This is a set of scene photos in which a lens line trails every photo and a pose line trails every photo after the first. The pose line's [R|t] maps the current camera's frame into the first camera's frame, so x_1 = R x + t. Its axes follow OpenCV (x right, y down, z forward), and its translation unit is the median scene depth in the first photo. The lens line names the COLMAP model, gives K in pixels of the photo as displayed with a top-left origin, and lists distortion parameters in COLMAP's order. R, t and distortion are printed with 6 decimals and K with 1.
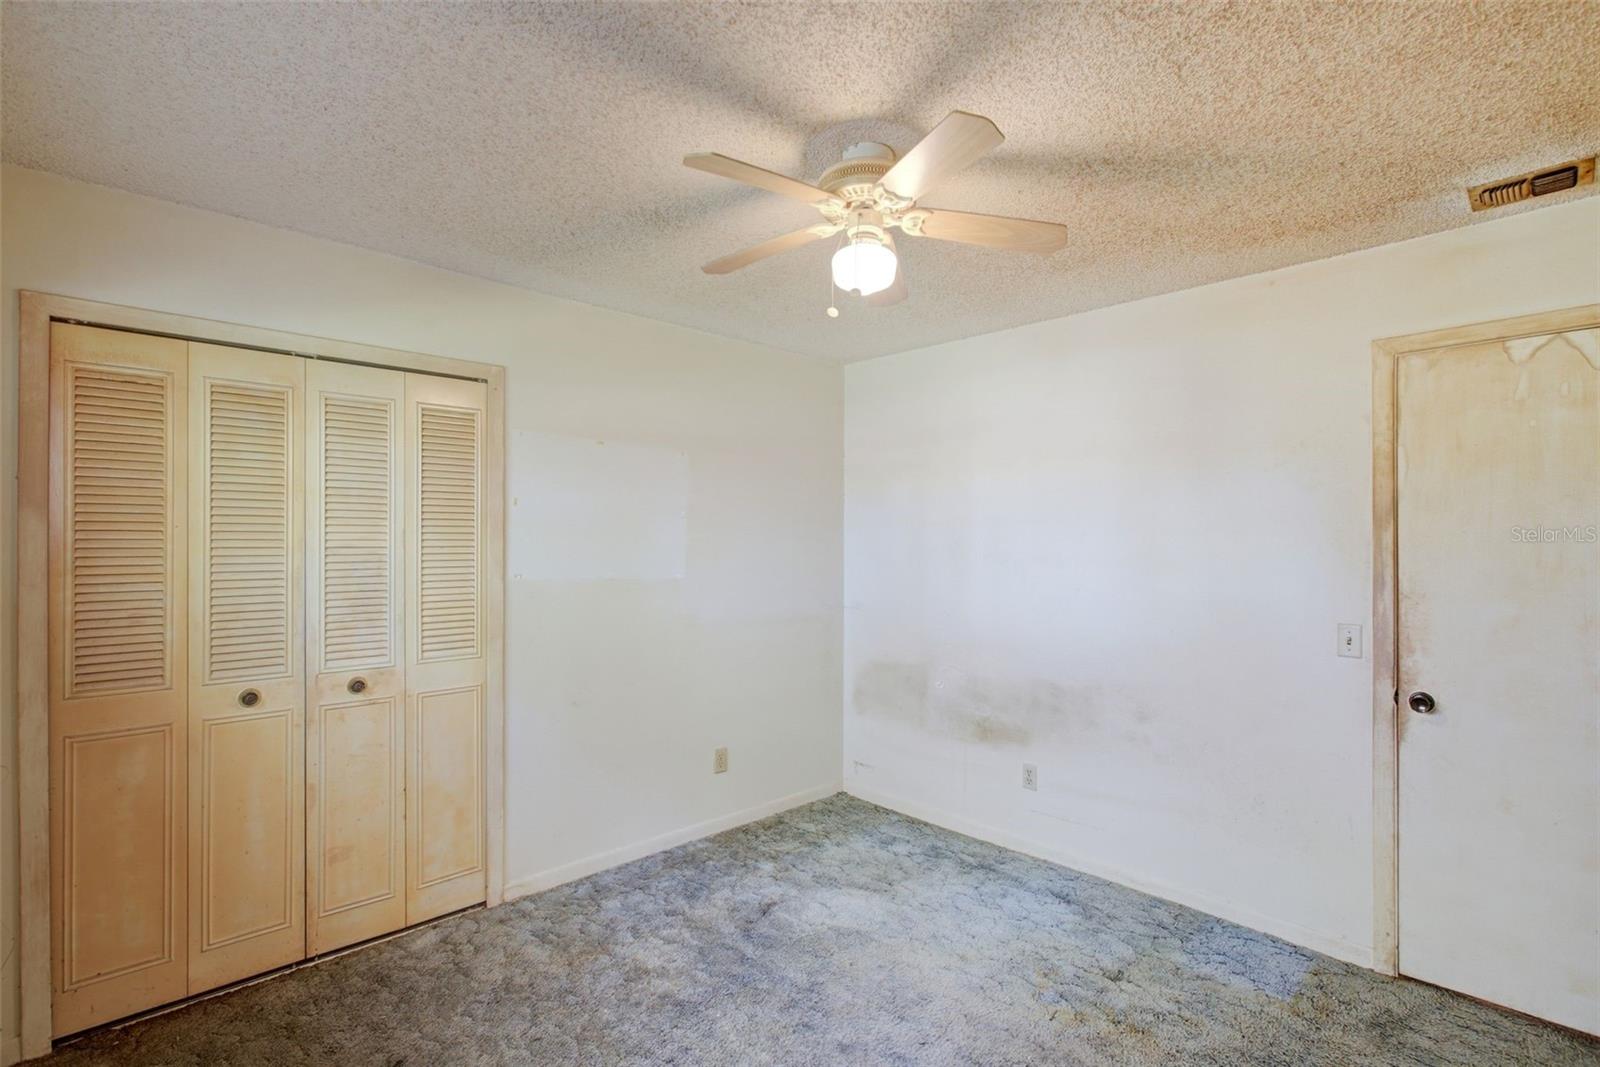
lens RADIAL K [[745.0, 0, 802.7], [0, 745.0, 537.0], [0, 0, 1]] dist [-0.013495, 0.007794]
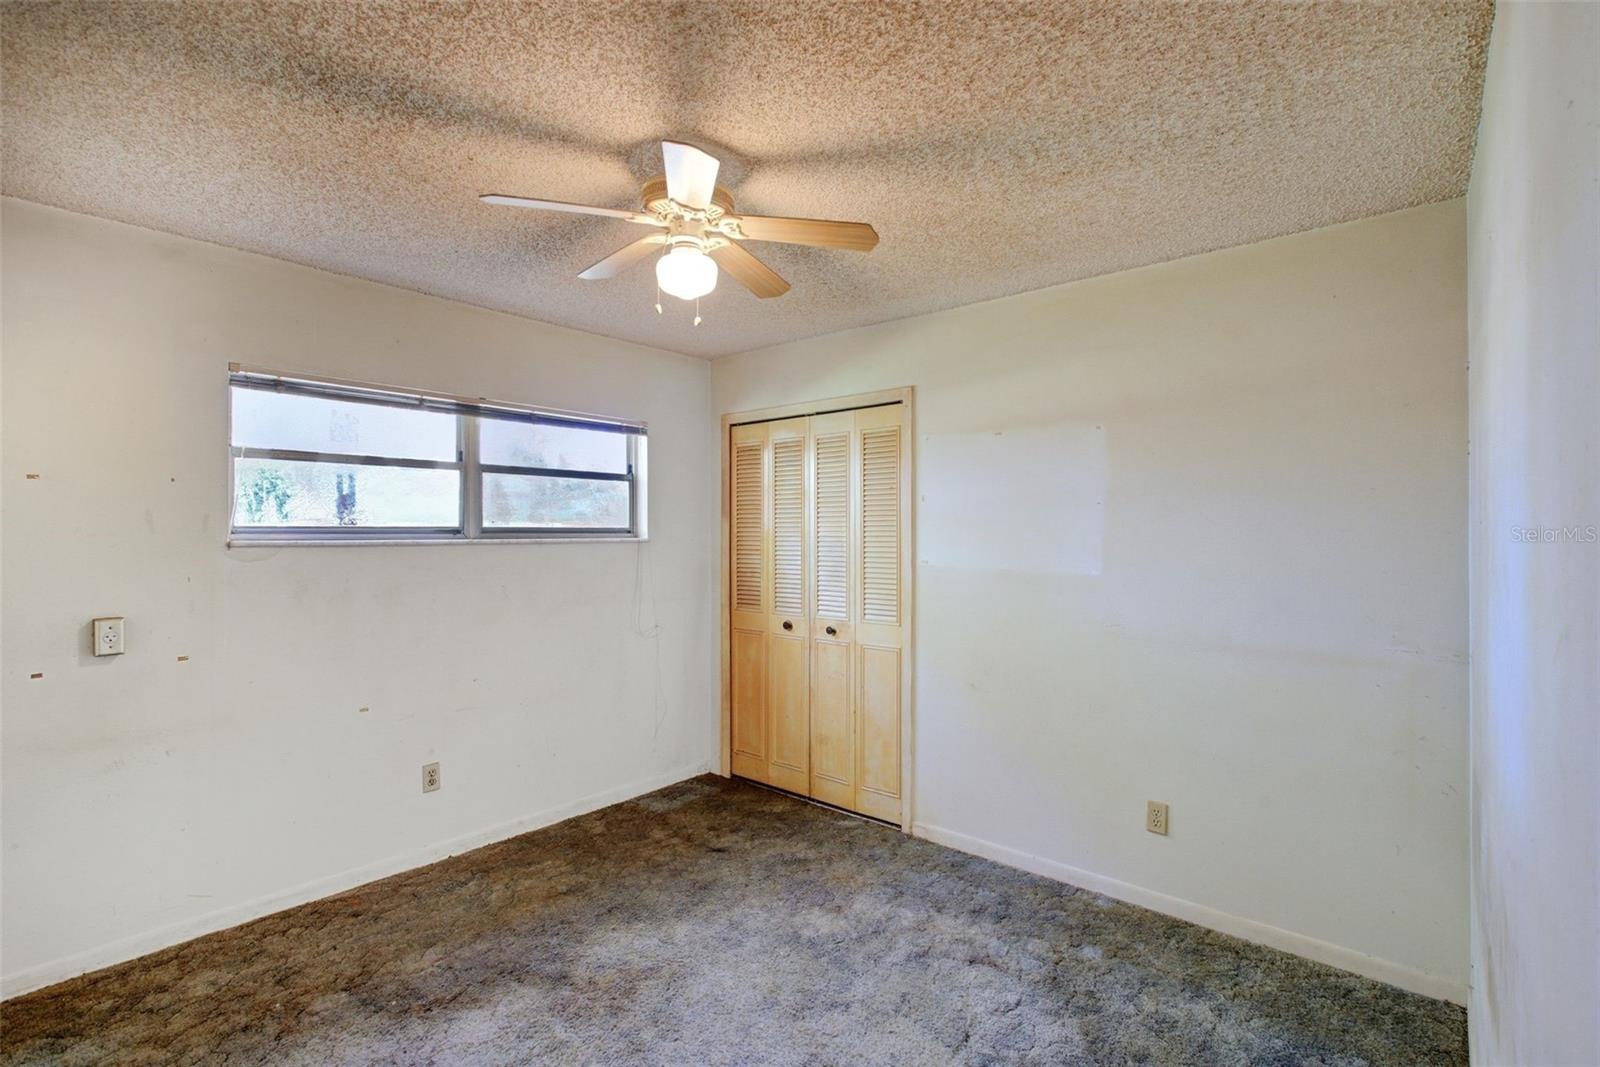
lens RADIAL K [[745.0, 0, 802.7], [0, 745.0, 537.0], [0, 0, 1]] dist [-0.013495, 0.007794]
pose [[0.100630, -0.002388, -0.994921, 0.868900], [0.000738, 0.999997, -0.002325, 0.018062], [0.994924, -0.000500, 0.100631, 0.794221]]
